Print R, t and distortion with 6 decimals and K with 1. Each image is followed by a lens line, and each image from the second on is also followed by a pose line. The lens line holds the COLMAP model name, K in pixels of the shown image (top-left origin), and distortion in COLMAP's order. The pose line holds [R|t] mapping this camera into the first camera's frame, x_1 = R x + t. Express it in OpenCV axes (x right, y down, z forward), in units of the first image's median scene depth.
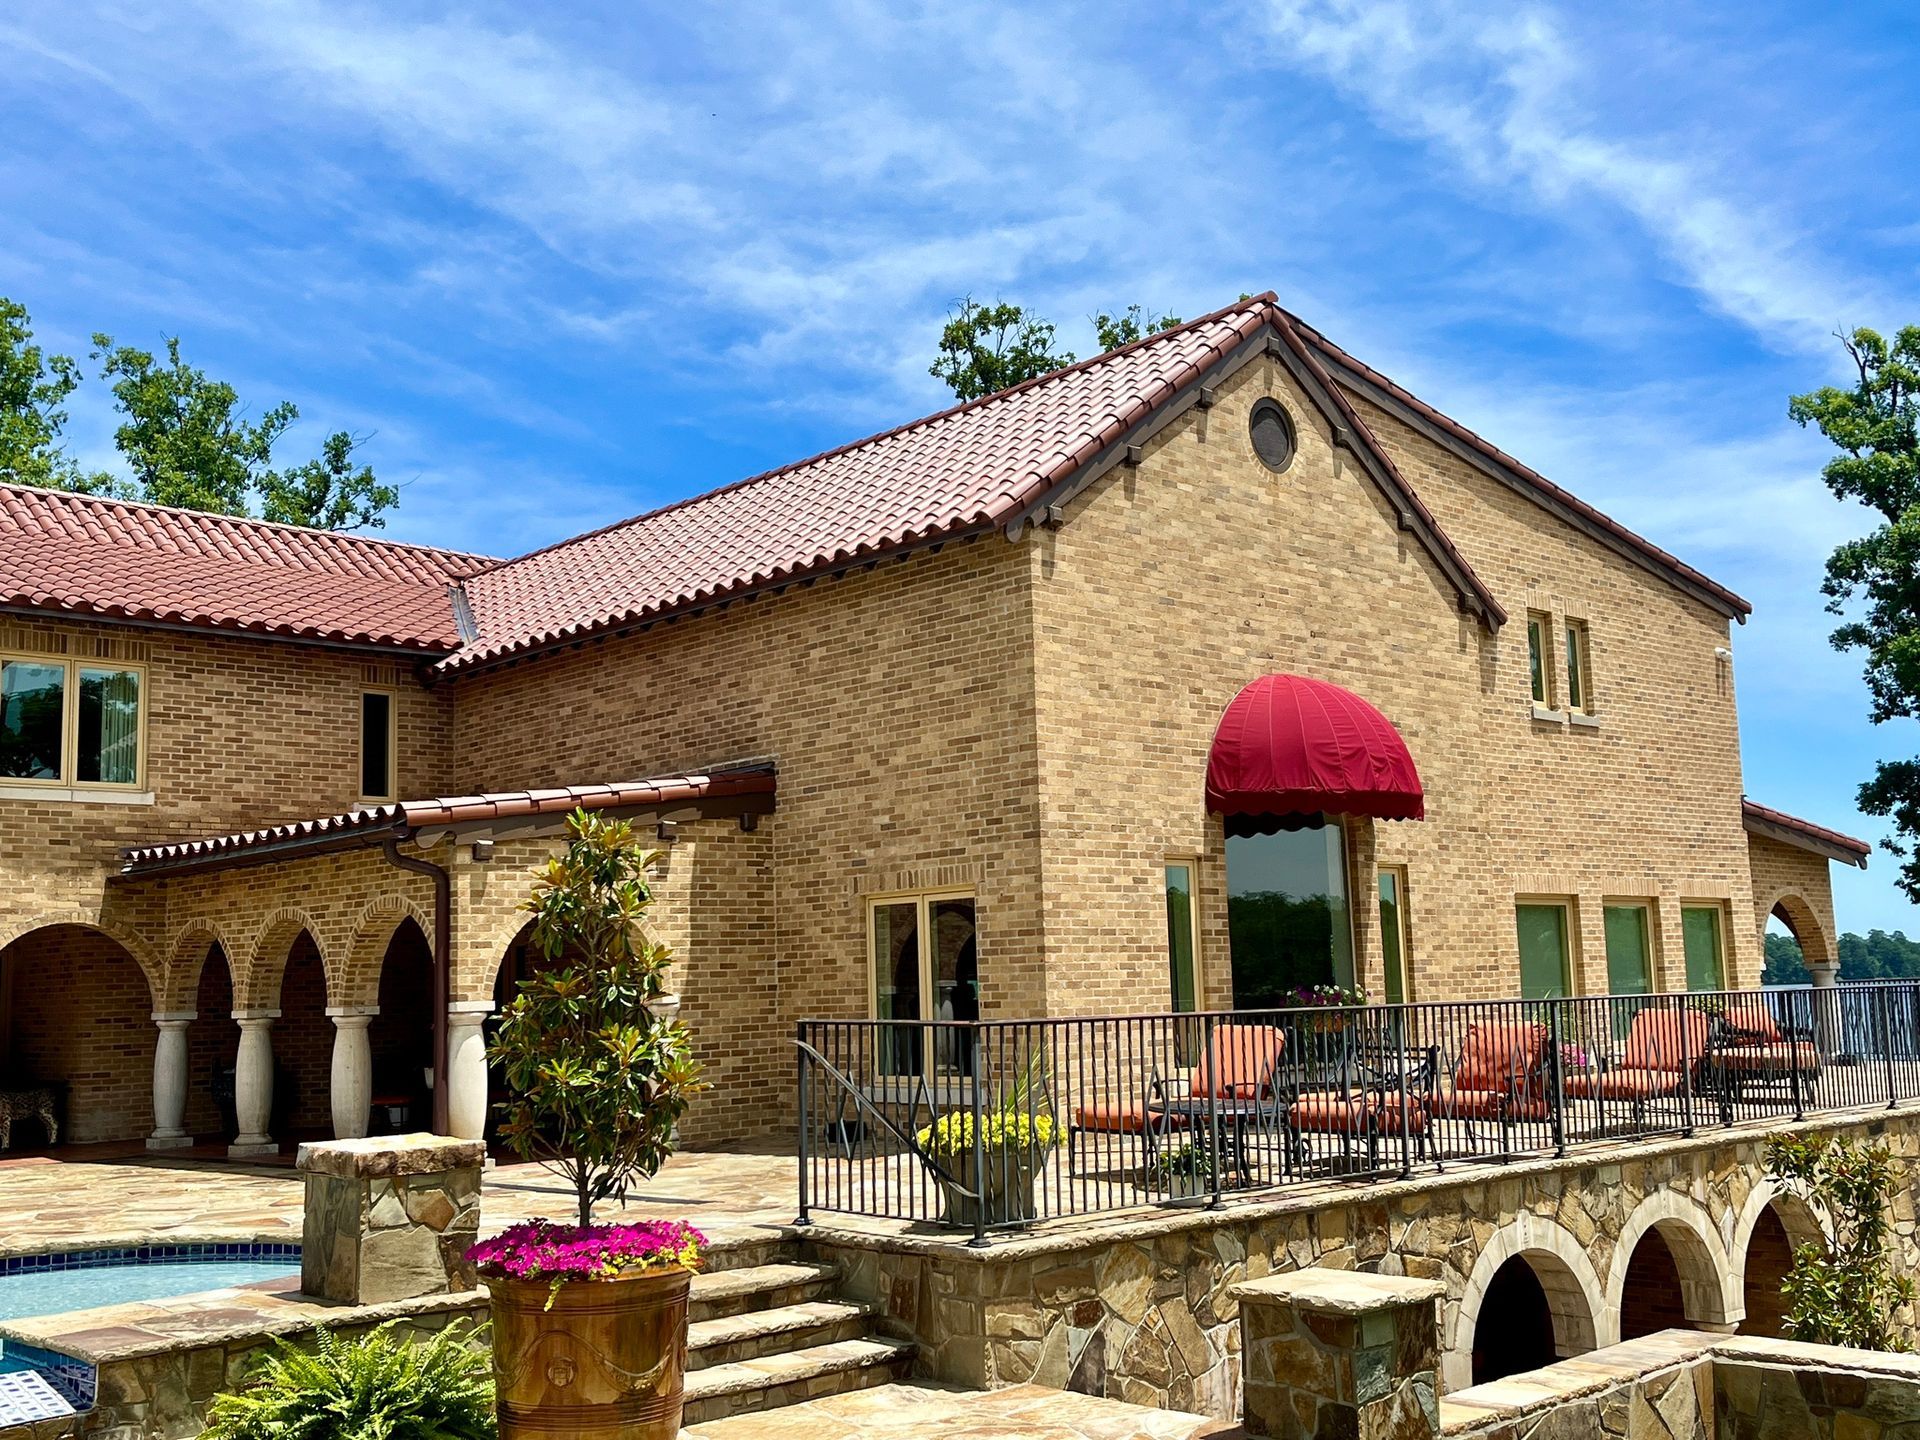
lens RADIAL K [[1955.7, 0, 960.0], [0, 1955.7, 720.0], [0, 0, 1]] dist [0.081920, -0.136772]
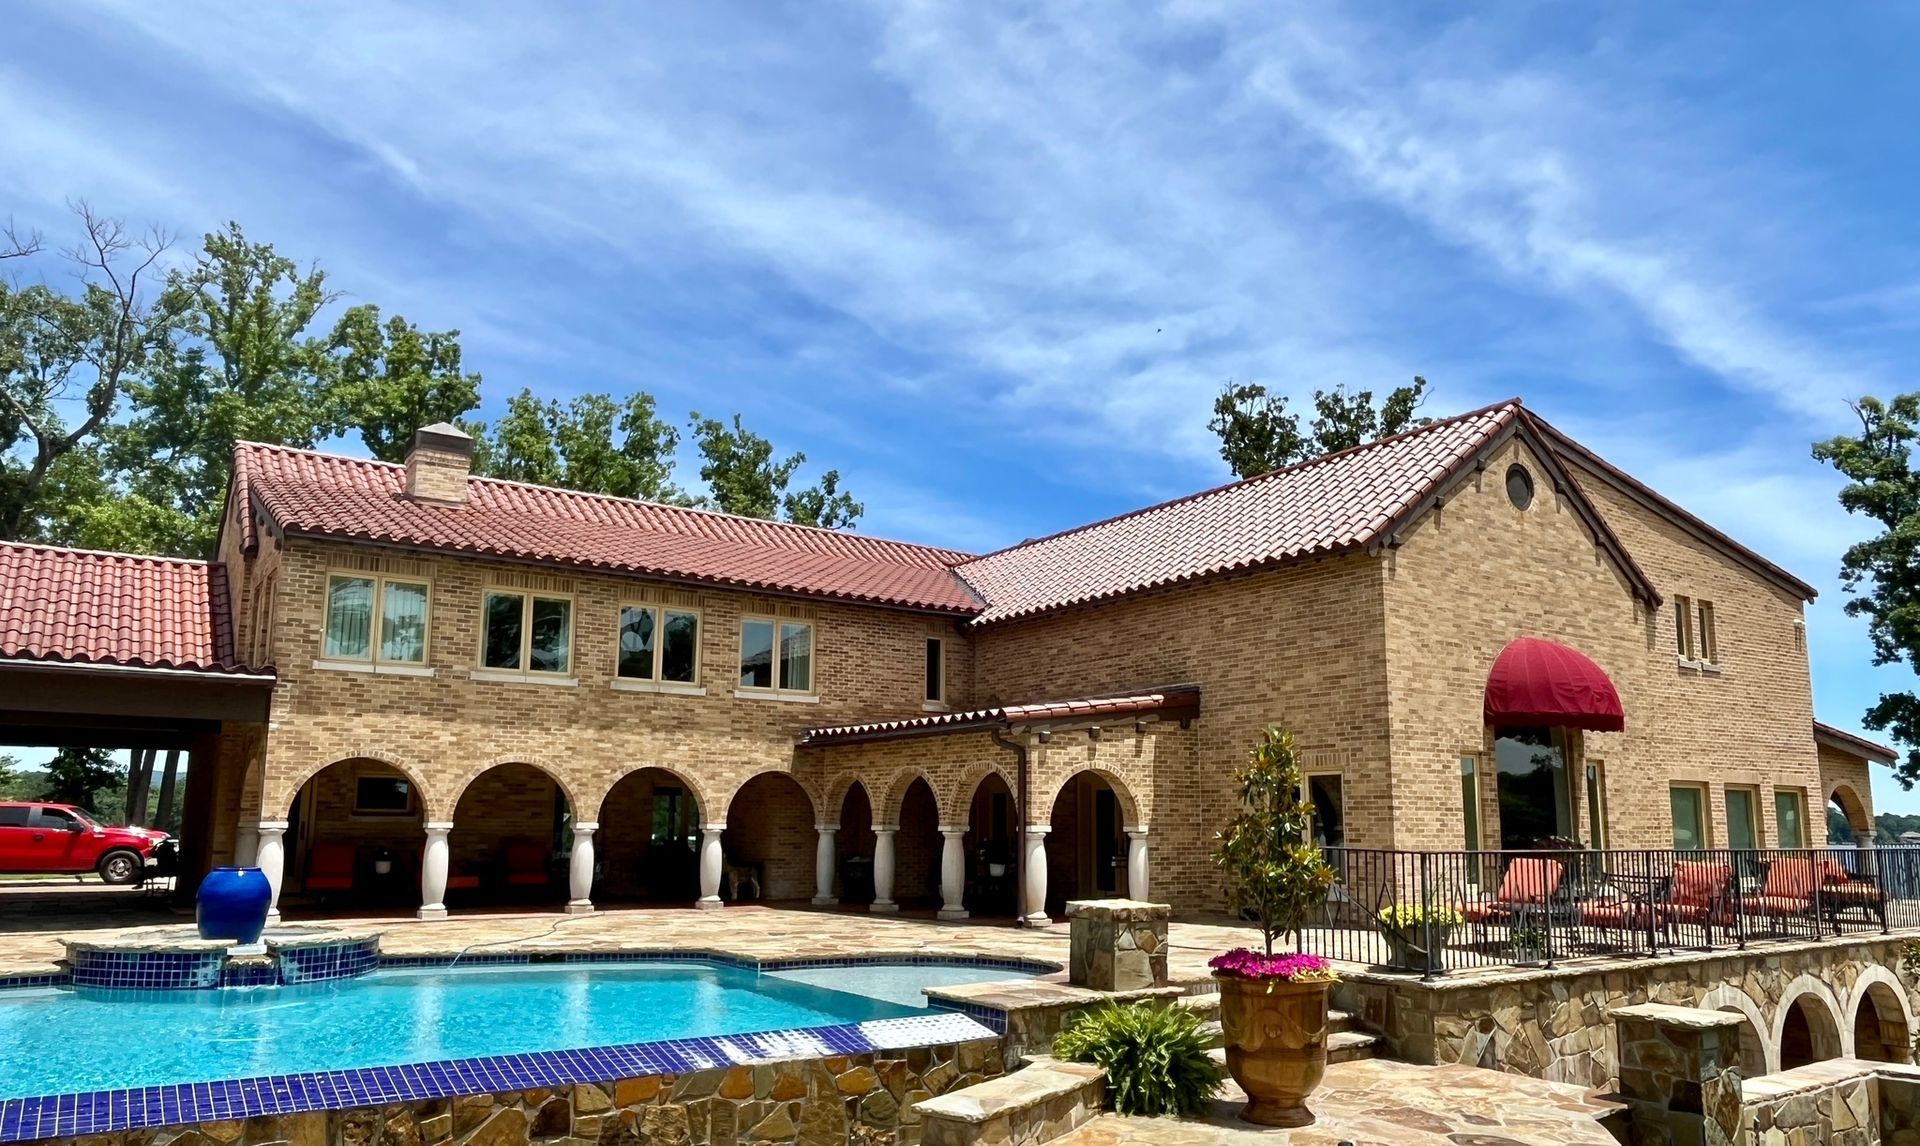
lens RADIAL K [[1296.7, 0, 960.8], [0, 1296.7, 612.9], [0, 0, 1]] dist [-0.003444, -0.001643]
pose [[0.987494, 0.011286, -0.157253, -0.126563], [-0.015222, 0.999600, -0.023852, -0.011728], [0.156921, 0.025948, 0.987270, -0.108014]]
